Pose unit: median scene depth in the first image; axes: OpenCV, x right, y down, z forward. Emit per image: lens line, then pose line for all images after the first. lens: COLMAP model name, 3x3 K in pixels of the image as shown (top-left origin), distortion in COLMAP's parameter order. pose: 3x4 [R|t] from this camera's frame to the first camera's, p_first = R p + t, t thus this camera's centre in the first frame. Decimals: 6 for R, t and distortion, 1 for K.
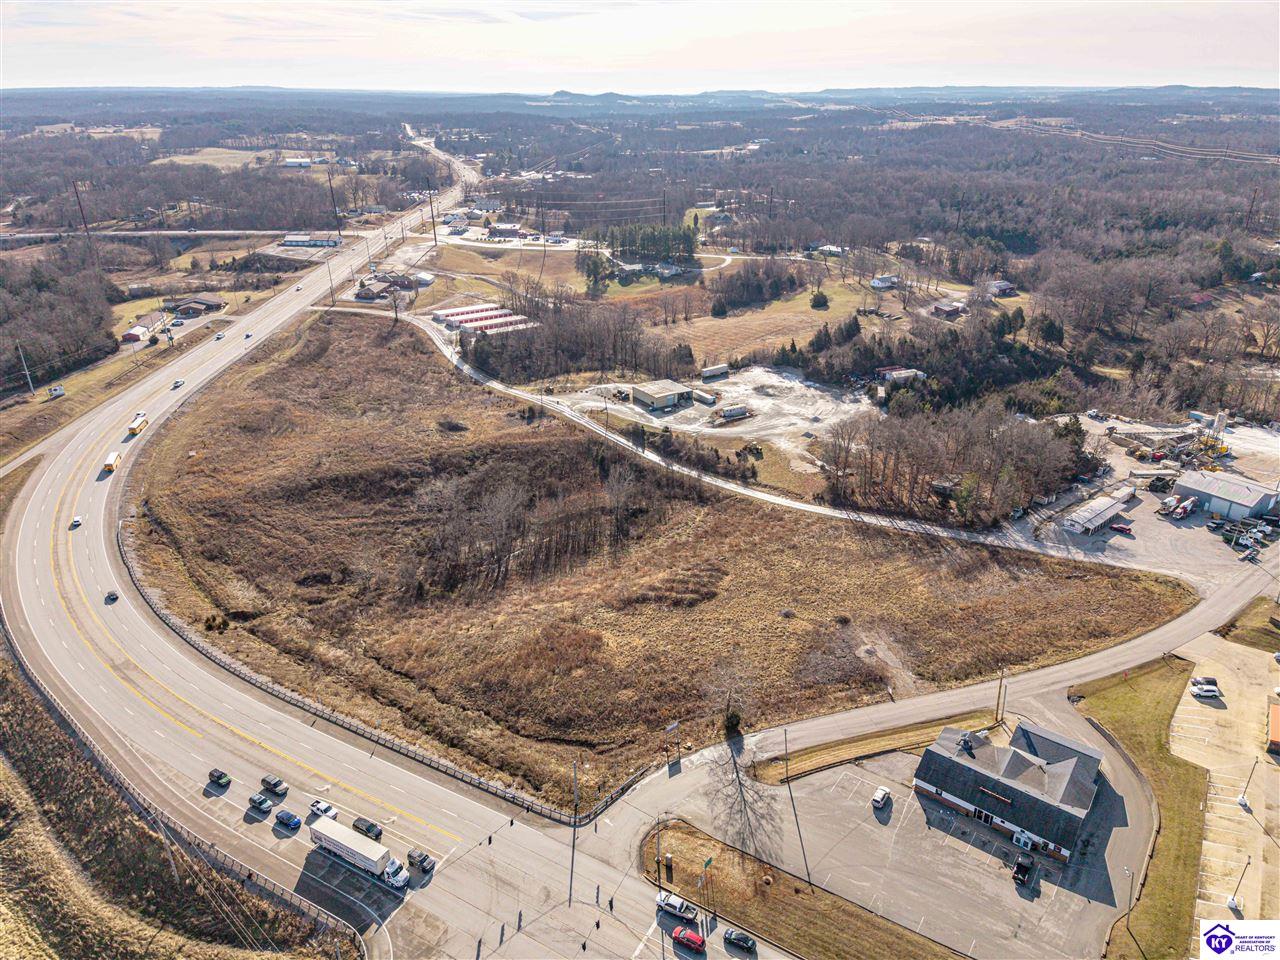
lens RADIAL K [[813.9, 0, 644.3], [0, 813.9, 485.0], [0, 0, 1]] dist [0.235542, -0.227191]
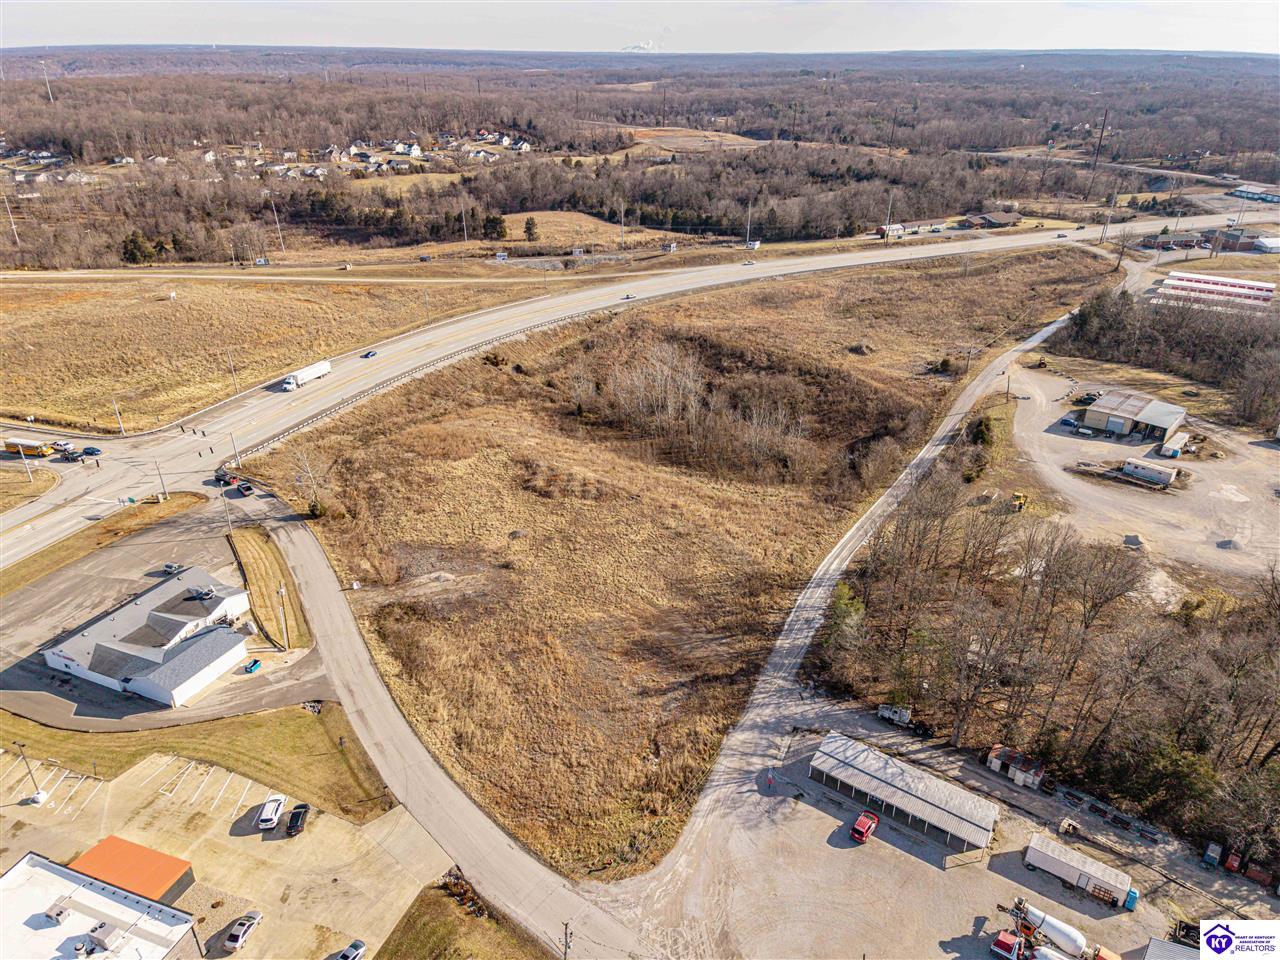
lens RADIAL K [[813.9, 0, 644.3], [0, 813.9, 485.0], [0, 0, 1]] dist [0.235542, -0.227191]
pose [[0.249844, 0.435707, -0.864718, 0.892459], [-0.407793, 0.857327, 0.314158, -0.206482], [0.878227, 0.274135, 0.391876, 0.731118]]
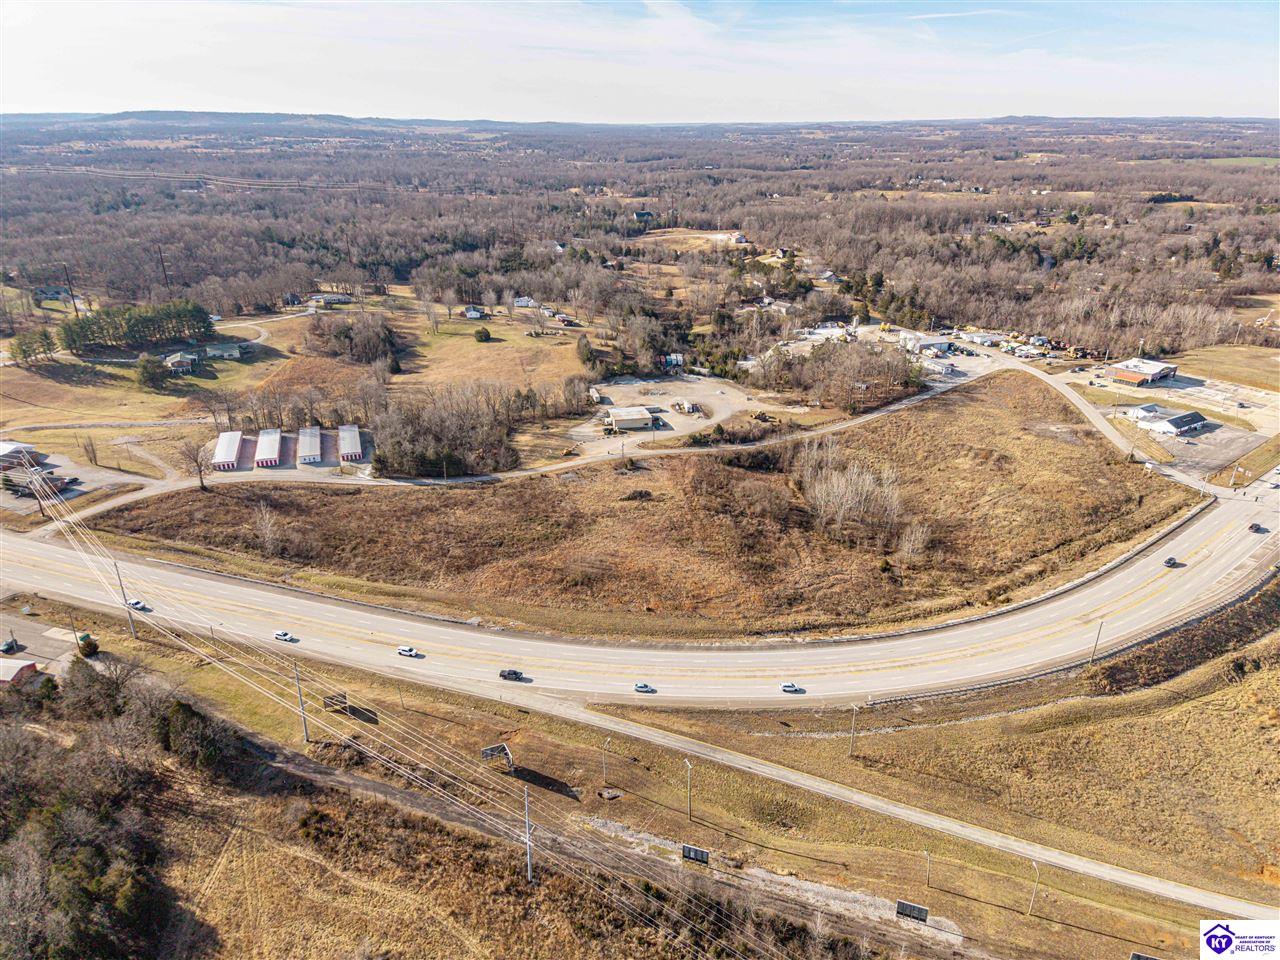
lens RADIAL K [[813.9, 0, 644.3], [0, 813.9, 485.0], [0, 0, 1]] dist [0.235542, -0.227191]
pose [[0.353416, -0.370731, 0.858869, -1.698756], [0.388292, 0.893427, 0.225870, -0.475332], [-0.851074, 0.253666, 0.459703, 0.831315]]
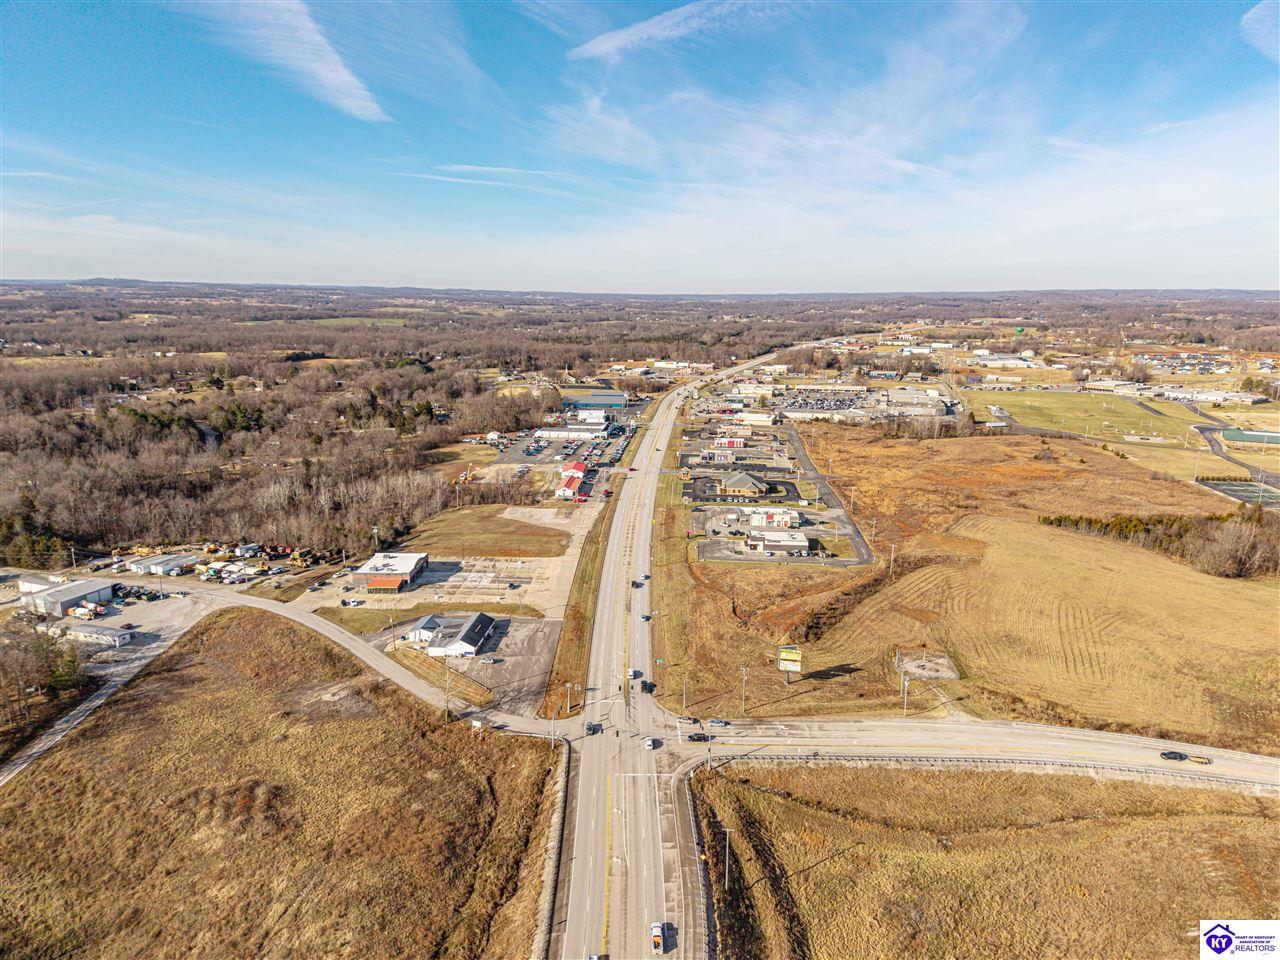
lens RADIAL K [[813.9, 0, 644.3], [0, 813.9, 485.0], [0, 0, 1]] dist [0.235542, -0.227191]
pose [[-0.533708, -0.198553, 0.822030, -0.941768], [0.343988, 0.837026, 0.425512, -0.440571], [-0.772547, 0.509867, -0.378427, 0.843090]]
